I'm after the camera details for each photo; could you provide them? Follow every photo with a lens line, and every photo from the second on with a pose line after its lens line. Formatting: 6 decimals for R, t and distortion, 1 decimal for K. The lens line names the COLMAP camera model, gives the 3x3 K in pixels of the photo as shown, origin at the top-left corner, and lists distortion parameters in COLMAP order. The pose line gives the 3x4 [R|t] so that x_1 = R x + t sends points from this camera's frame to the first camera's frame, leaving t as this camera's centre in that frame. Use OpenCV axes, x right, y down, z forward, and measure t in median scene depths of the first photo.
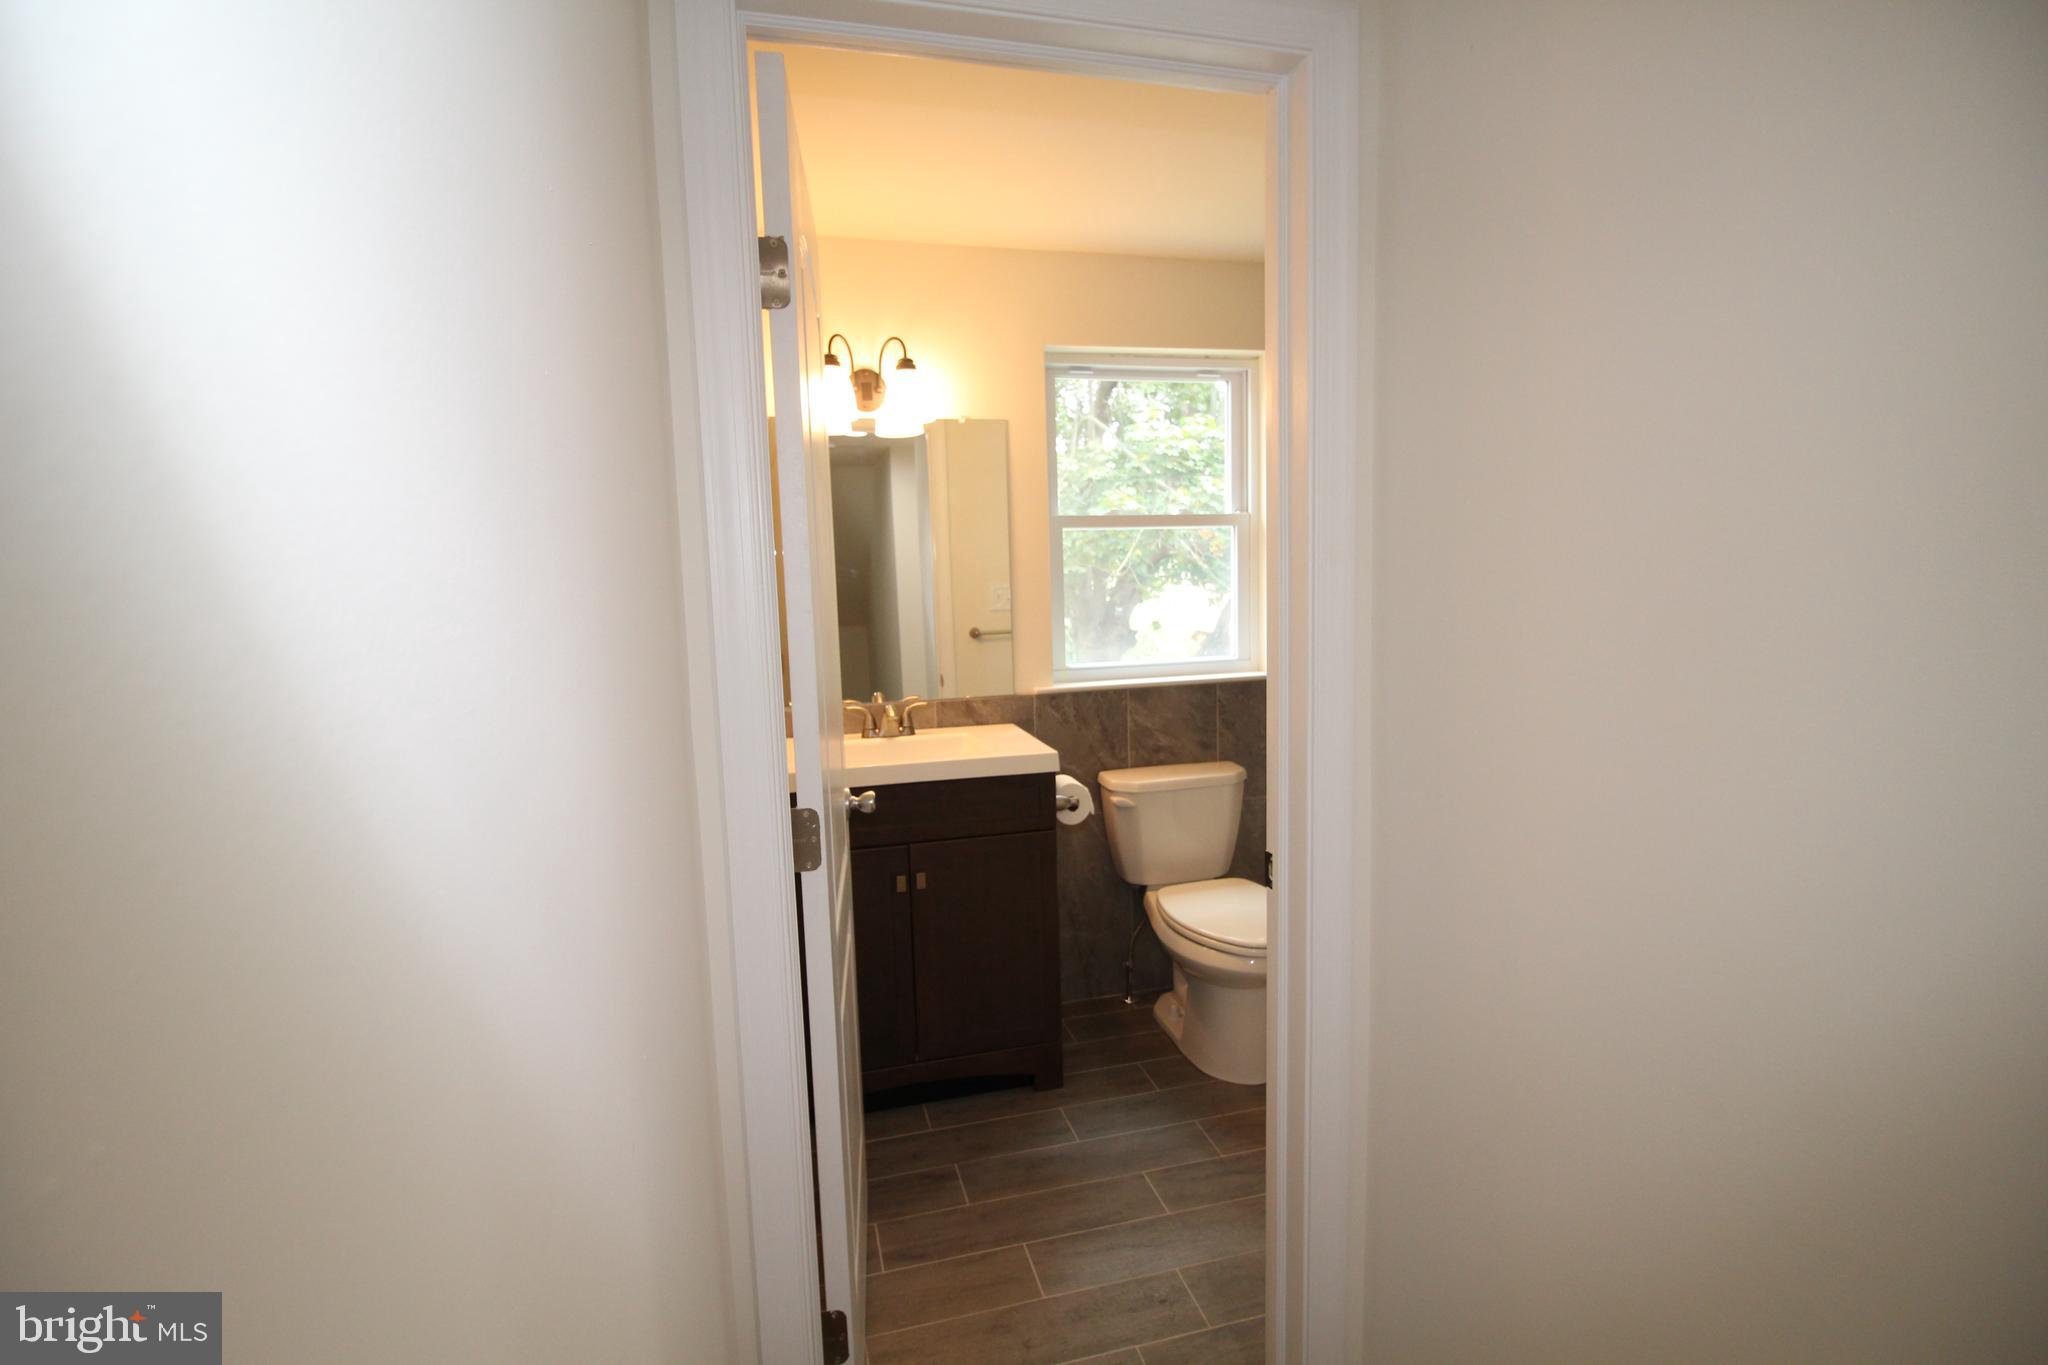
lens RADIAL K [[941.7, 0, 1023.5], [0, 941.7, 675.8], [0, 0, 1]] dist [-0.001242, -0.012706]
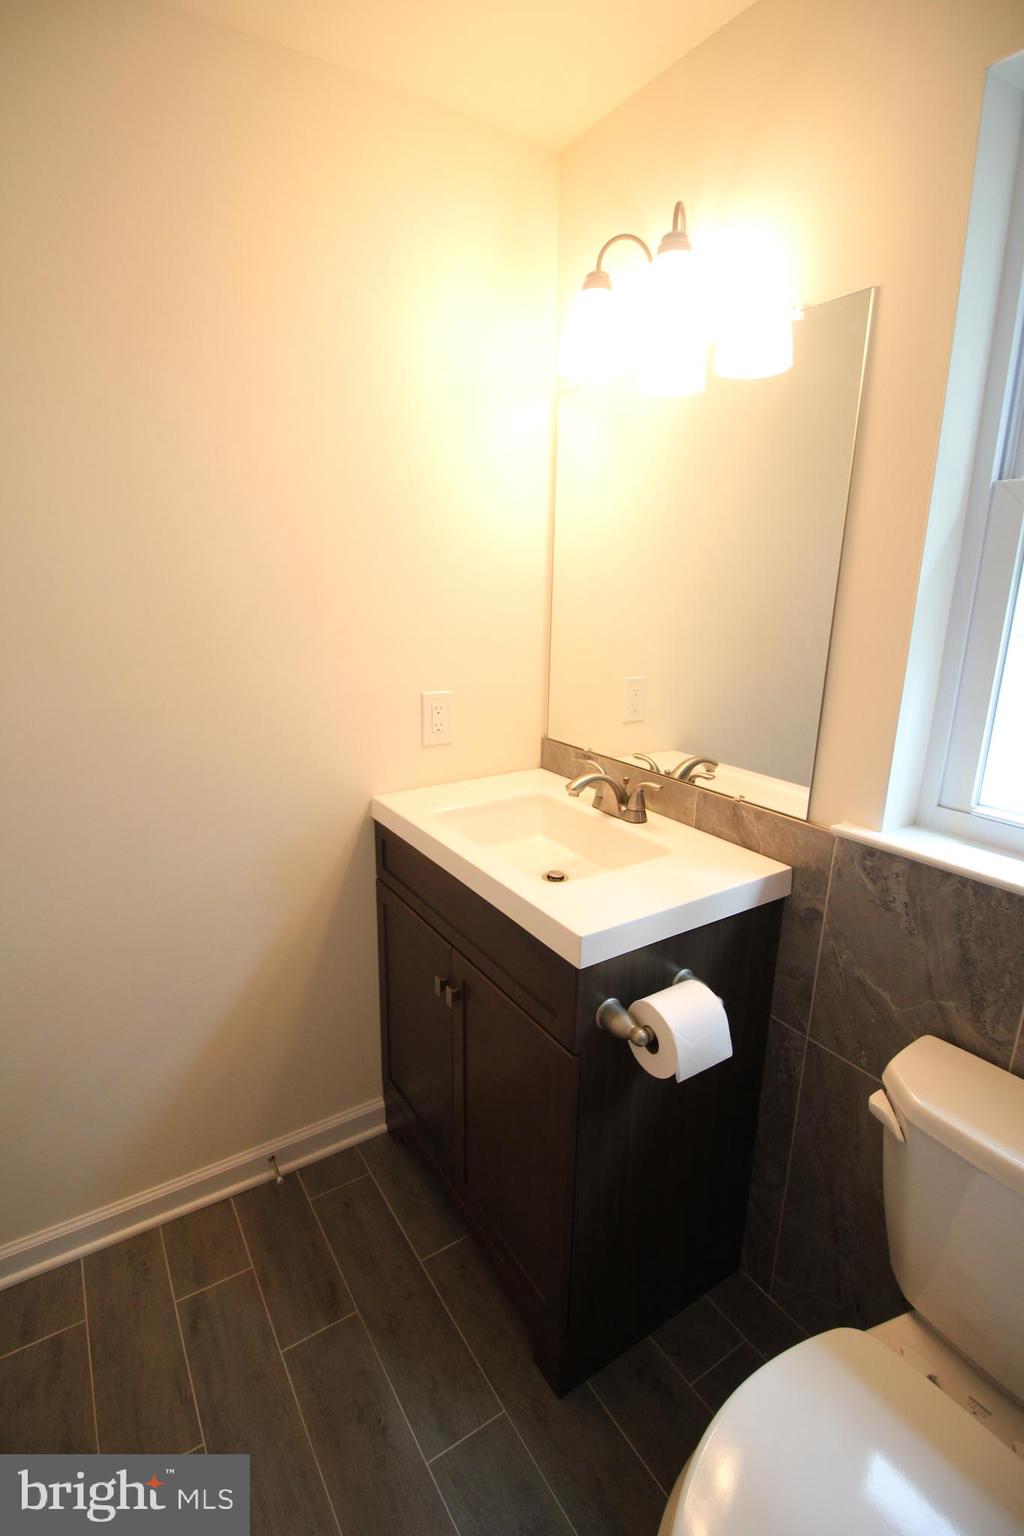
lens RADIAL K [[706.2, 0, 512.0], [0, 706.2, 768.0], [0, 0, 1]] dist [-0.001242, -0.012706]
pose [[0.314729, 0.272379, -0.909261, 0.314586], [-0.136236, 0.960986, 0.240718, -0.090130], [0.939354, 0.048113, 0.339558, 0.686891]]
